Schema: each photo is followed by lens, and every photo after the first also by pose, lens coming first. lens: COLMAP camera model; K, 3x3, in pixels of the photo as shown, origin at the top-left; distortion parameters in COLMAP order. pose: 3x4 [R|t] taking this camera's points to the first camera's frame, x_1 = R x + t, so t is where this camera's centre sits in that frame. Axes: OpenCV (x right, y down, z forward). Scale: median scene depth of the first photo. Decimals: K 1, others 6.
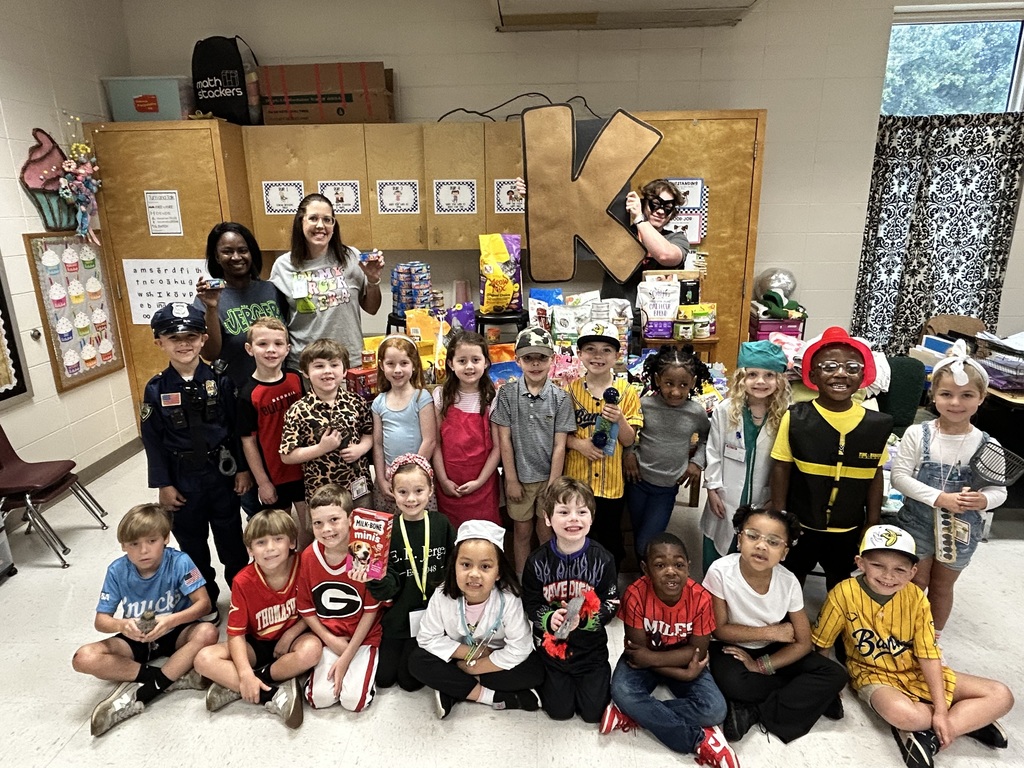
lens RADIAL K [[630.0, 0, 506.5], [0, 630.0, 377.7], [0, 0, 1]] dist [0.002934, 0.001275]
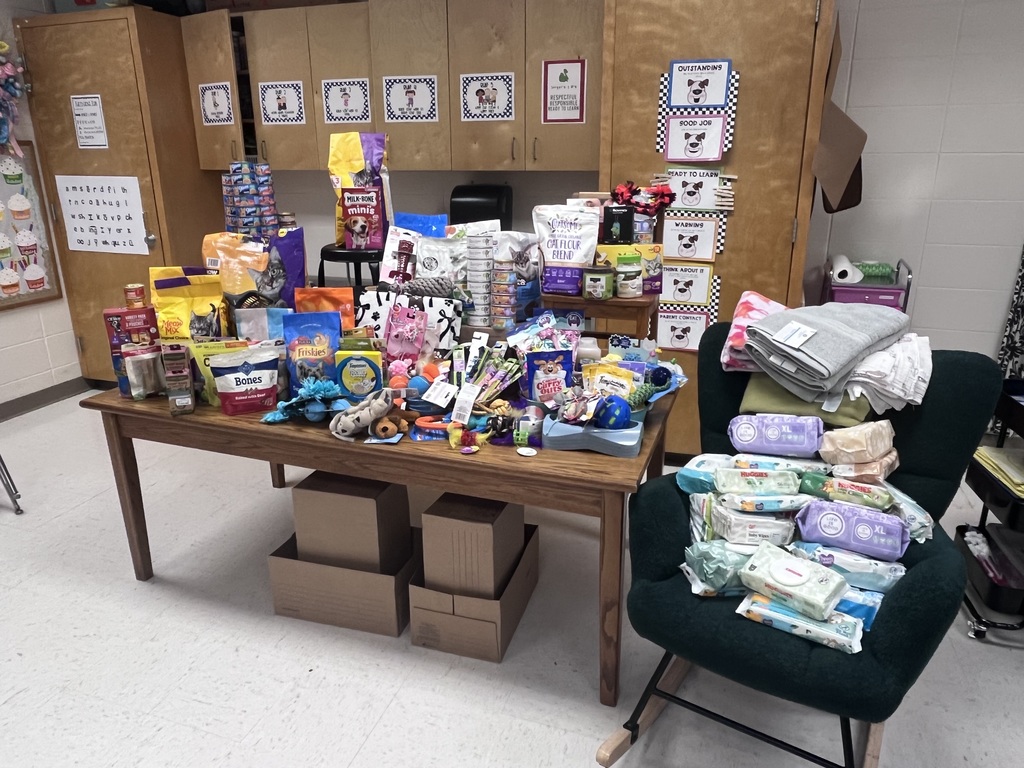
lens RADIAL K [[695.3, 0, 505.1], [0, 695.3, 376.8], [0, 0, 1]] dist [-0.002233, -0.000489]
pose [[0.959852, 0.091222, -0.265261, 0.288967], [-0.079499, 0.995337, 0.054625, -0.008955], [0.269007, -0.031343, 0.962628, 0.219488]]
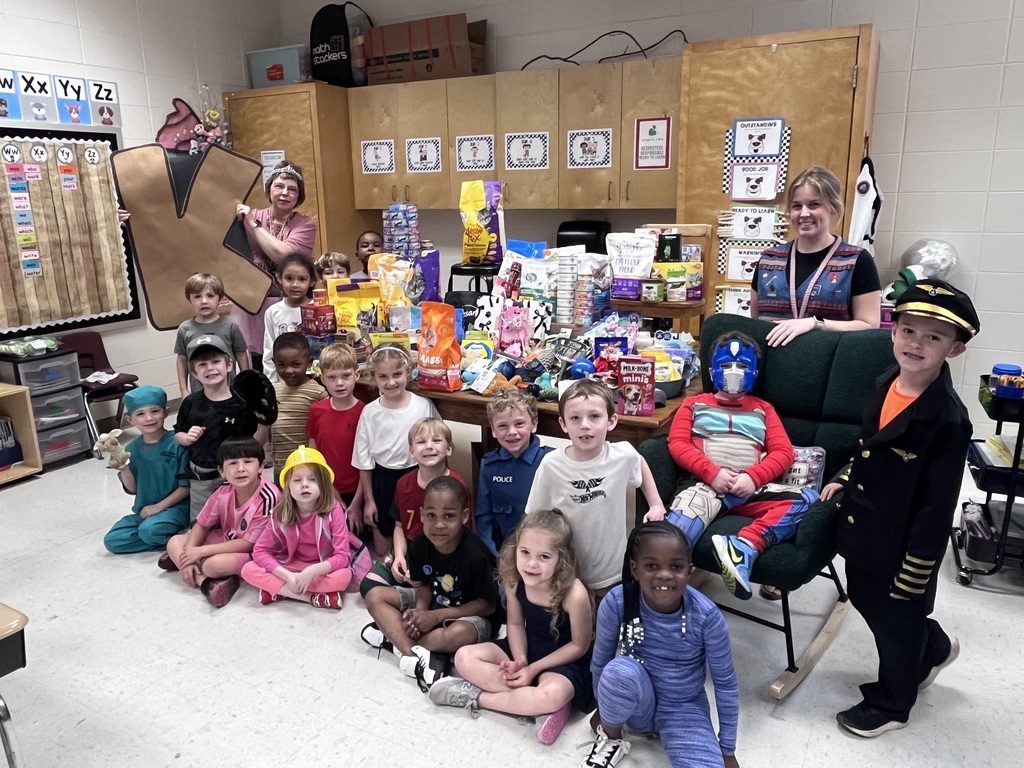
lens RADIAL K [[755.6, 0, 513.3], [0, 755.6, 384.9], [0, 0, 1]] dist [0.013020, -0.004659]
pose [[0.901306, 0.105982, -0.420019, 0.414439], [-0.113039, 0.993557, 0.008134, 0.047705], [0.418175, 0.040147, 0.907479, -0.000596]]
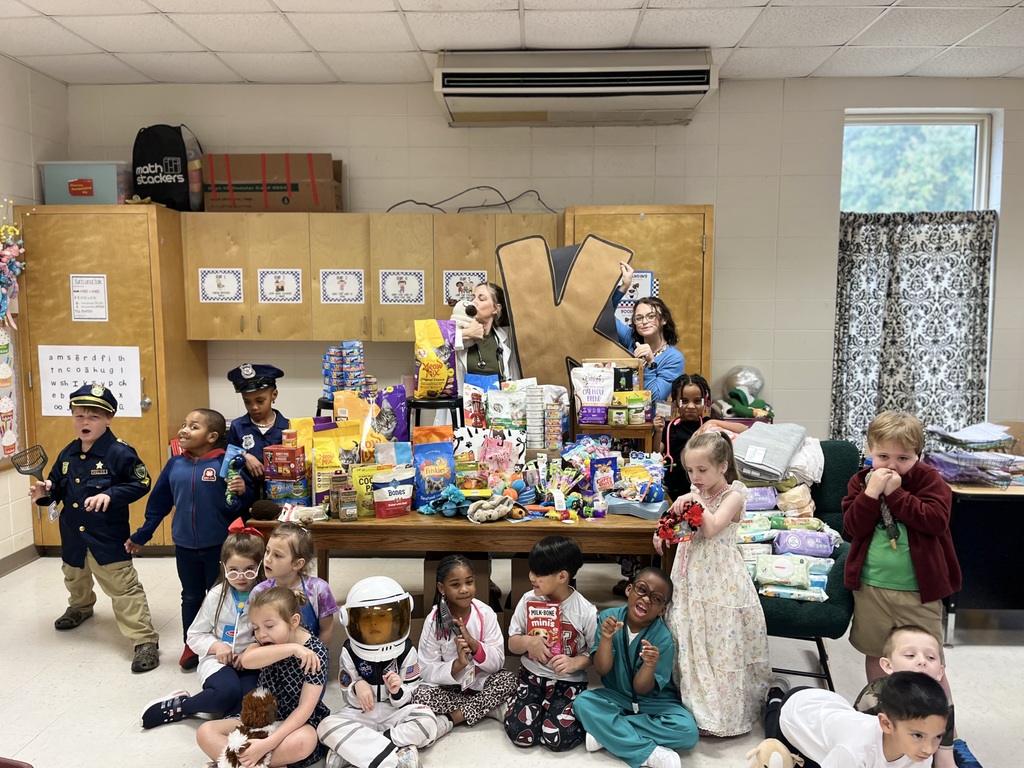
lens RADIAL K [[778.9, 0, 510.4], [0, 778.9, 391.5], [0, 0, 1]] dist [0.079037, -0.063474]
pose [[0.999822, 0.011975, 0.014574, 0.070648], [-0.009377, 0.985936, -0.166857, 0.068888], [-0.016367, 0.166691, 0.985873, -0.155088]]
